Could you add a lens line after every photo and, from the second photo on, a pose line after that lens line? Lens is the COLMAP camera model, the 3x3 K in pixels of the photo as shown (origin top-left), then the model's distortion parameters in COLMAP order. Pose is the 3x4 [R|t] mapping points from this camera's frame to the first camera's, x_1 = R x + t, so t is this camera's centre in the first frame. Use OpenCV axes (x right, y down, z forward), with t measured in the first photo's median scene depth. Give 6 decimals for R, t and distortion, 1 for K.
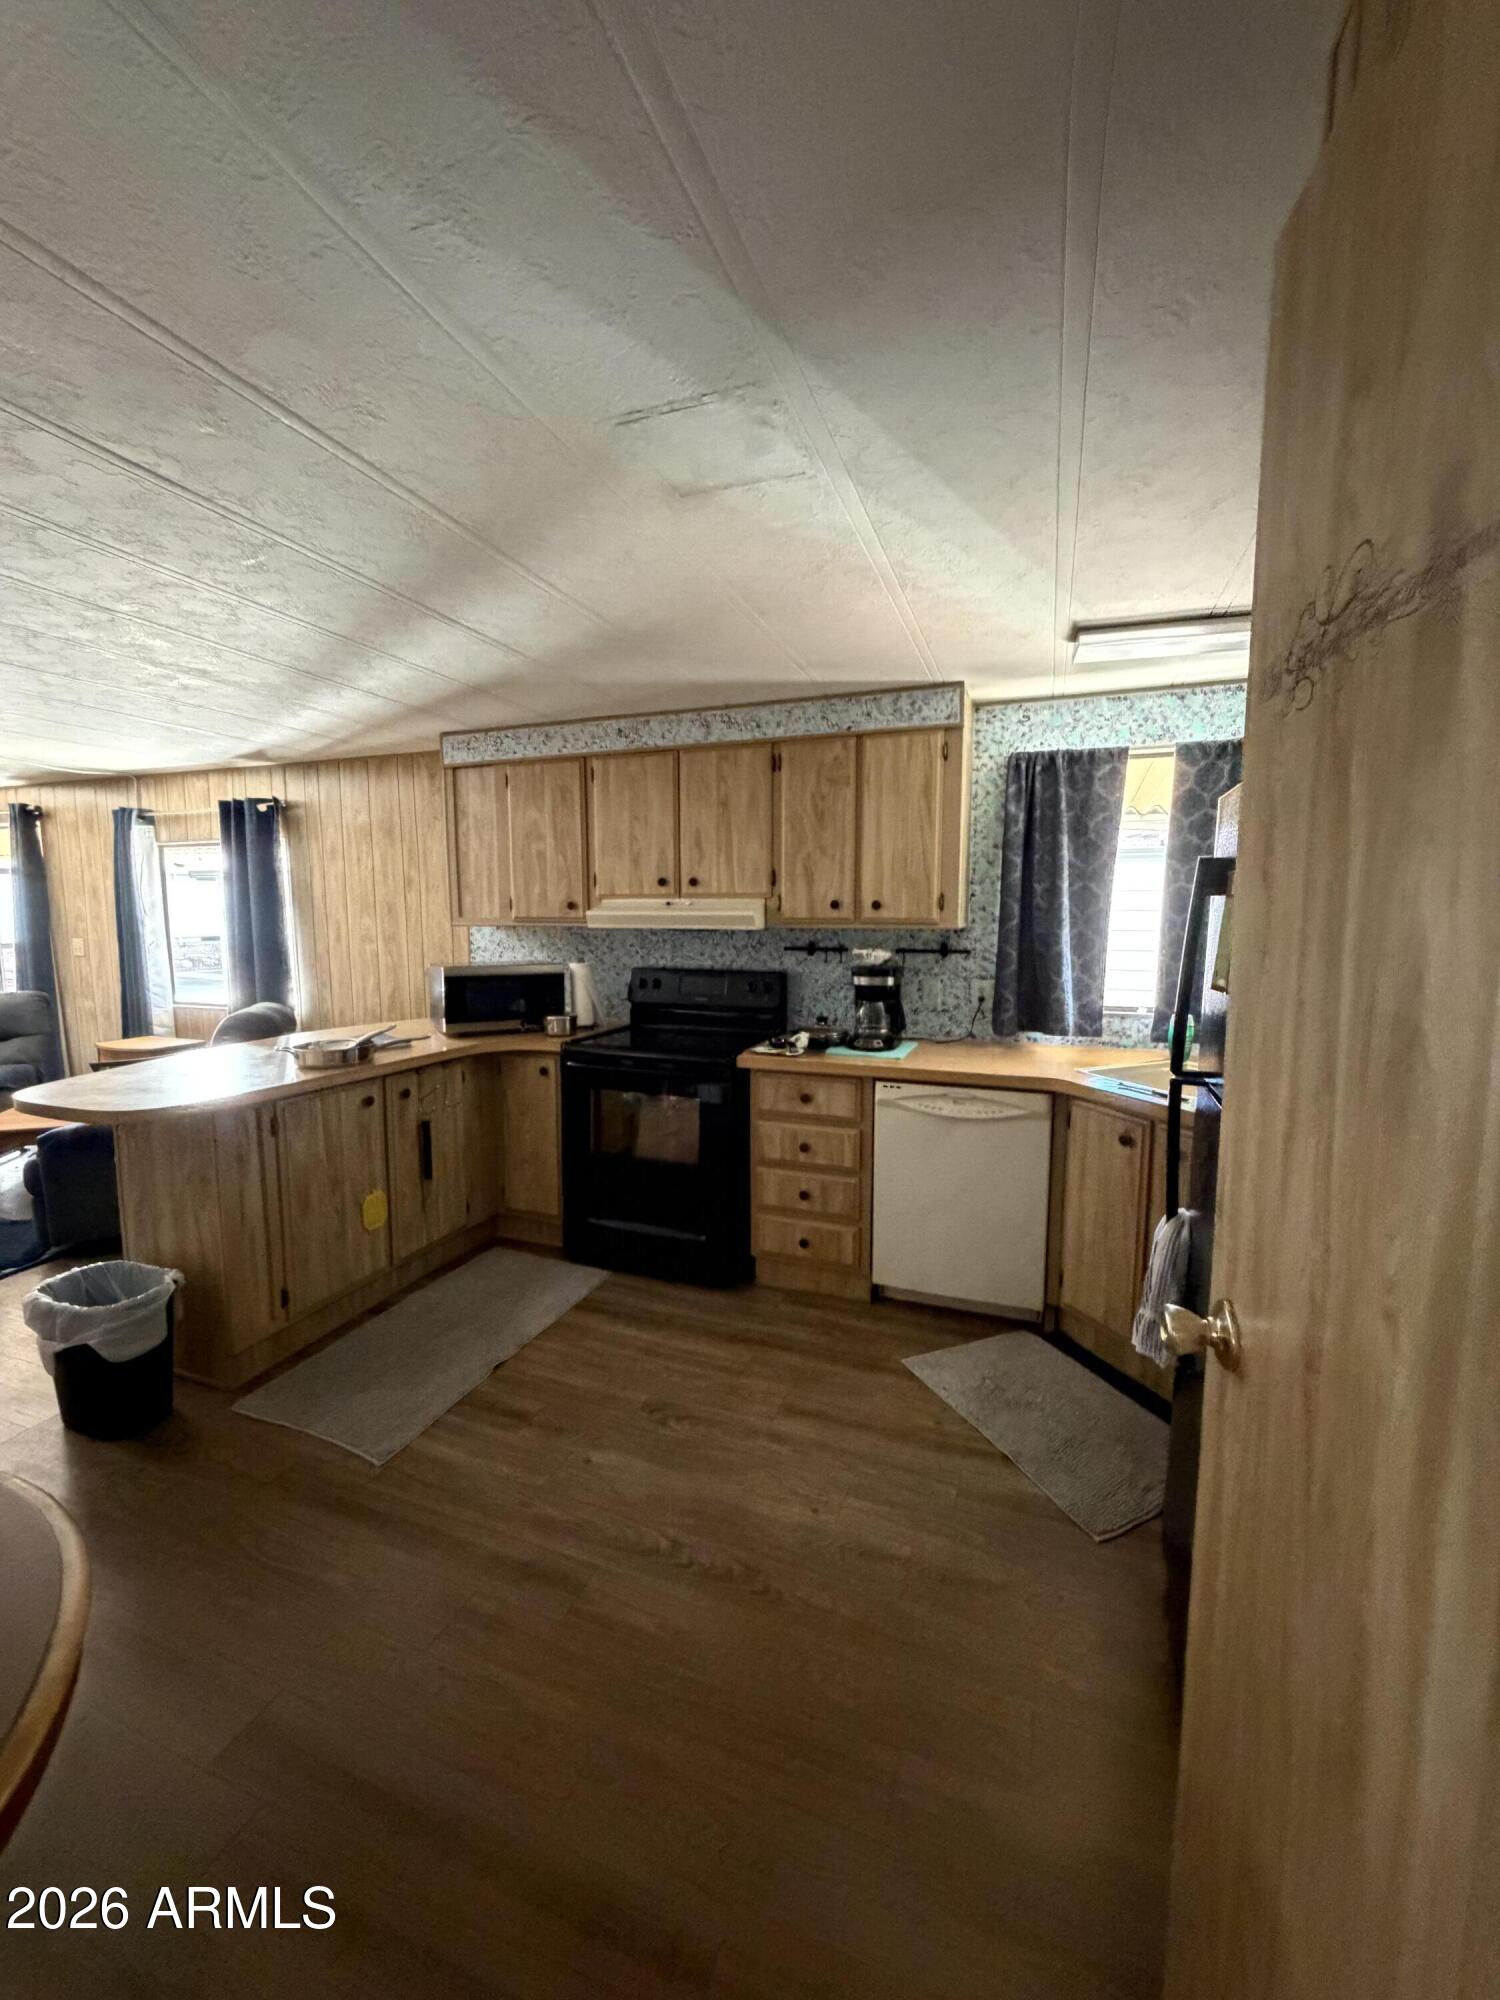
lens RADIAL K [[802.2, 0, 750.8], [0, 802.2, 995.0], [0, 0, 1]] dist [-0.000701, 0.000218]
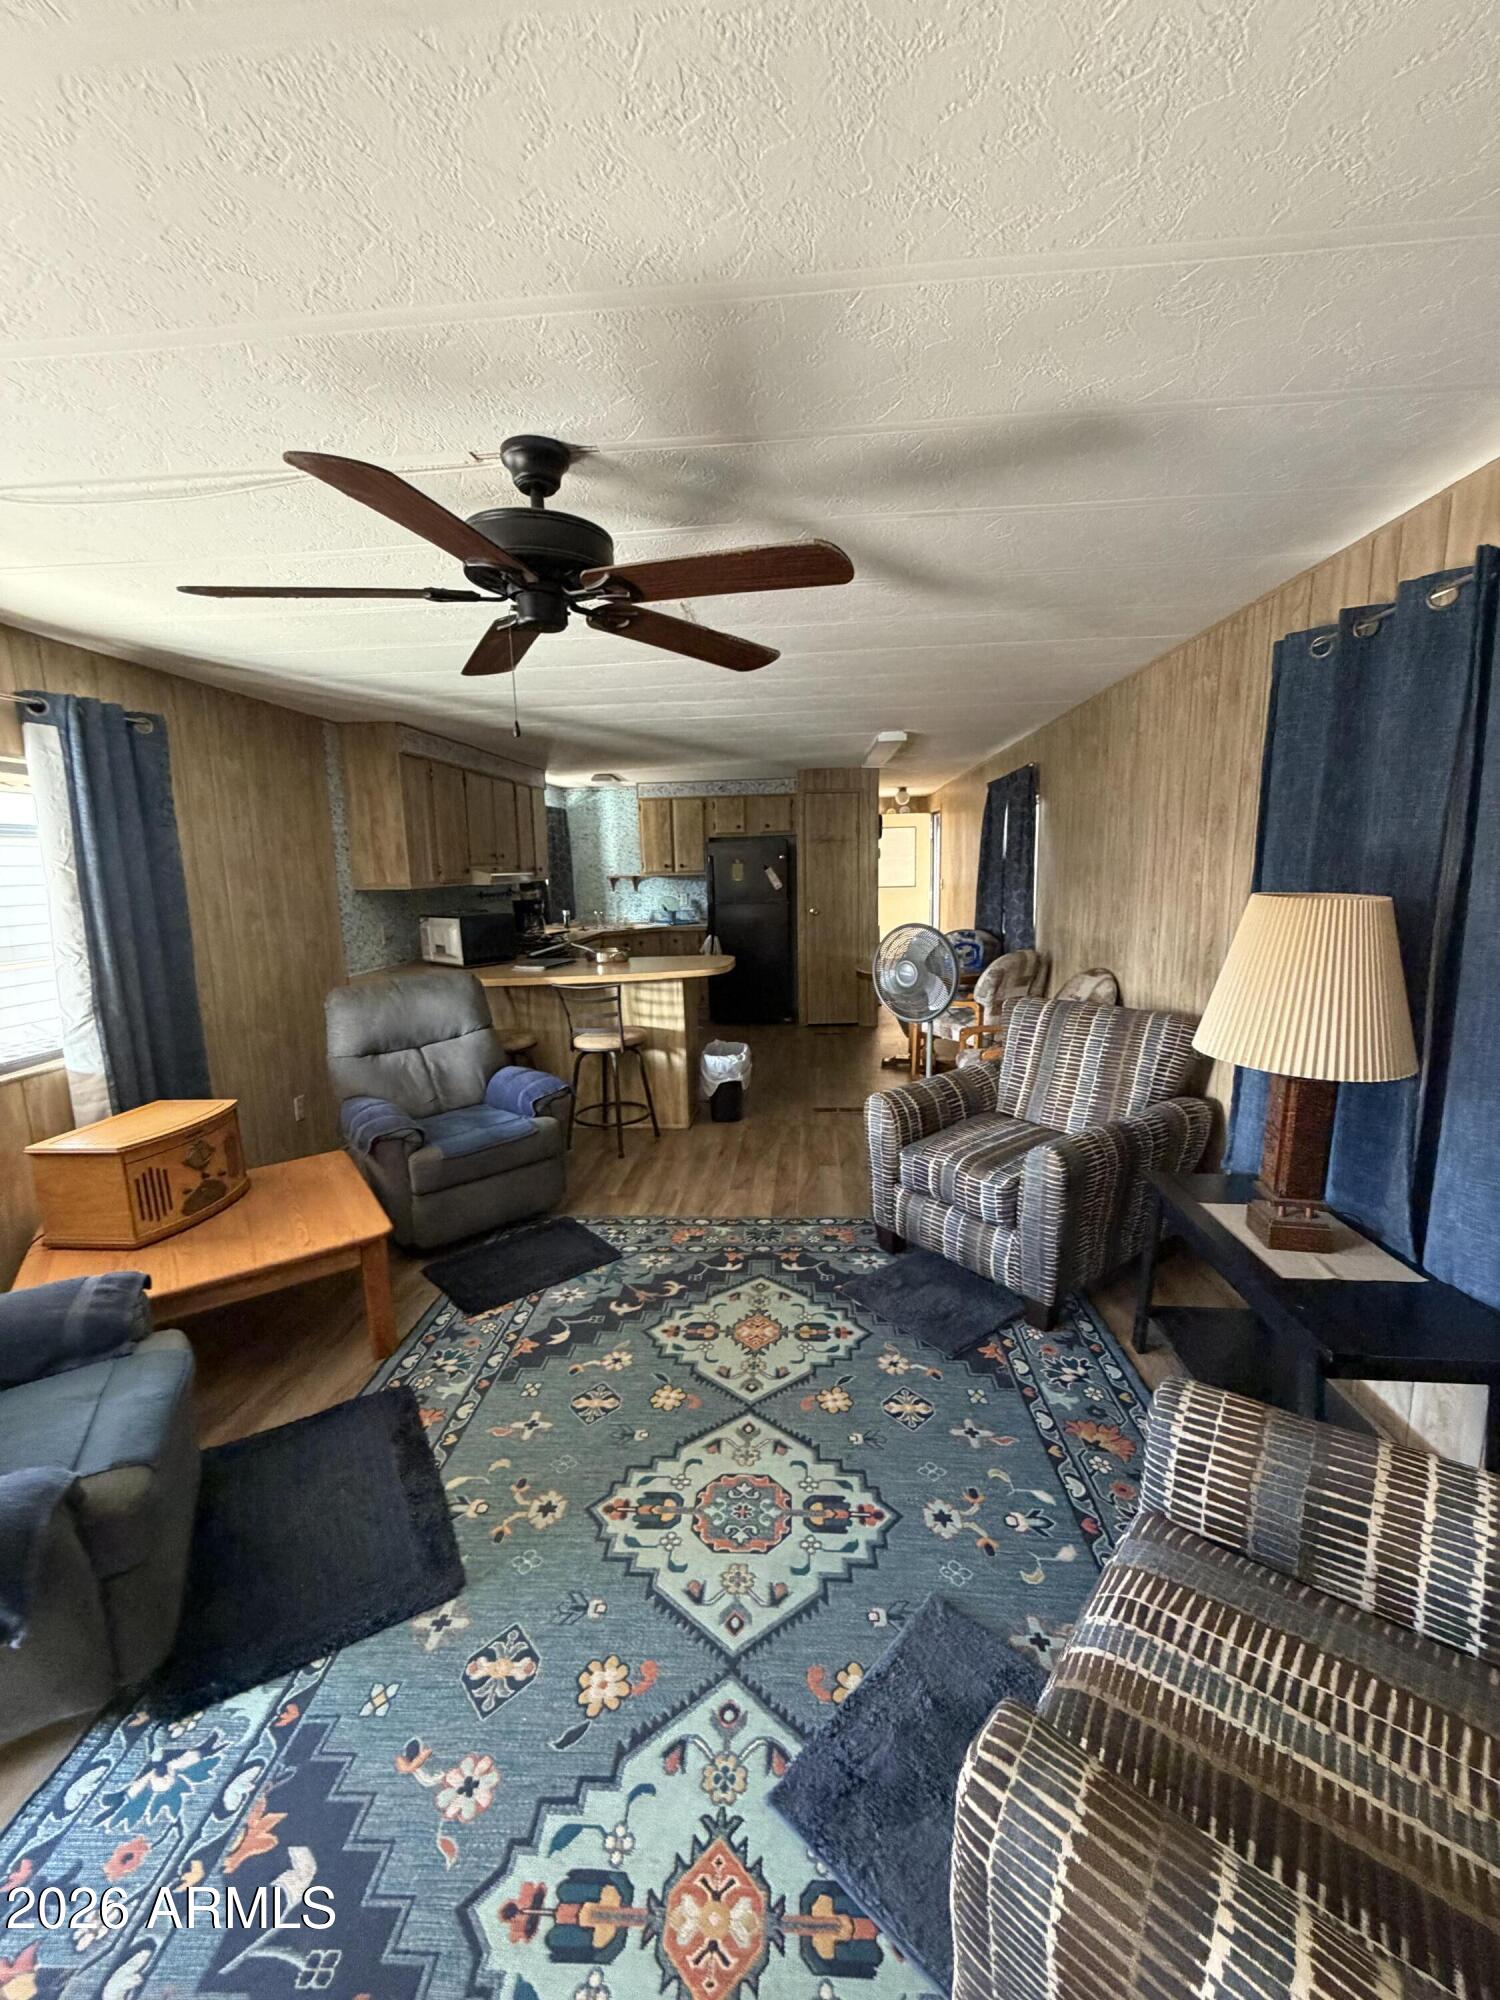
lens RADIAL K [[802.2, 0, 750.8], [0, 802.2, 995.0], [0, 0, 1]] dist [-0.000701, 0.000218]
pose [[-0.274604, -0.146544, 0.950325, -1.942305], [0.127005, 0.974132, 0.186914, -0.108879], [-0.953133, 0.172023, -0.248889, 1.008506]]
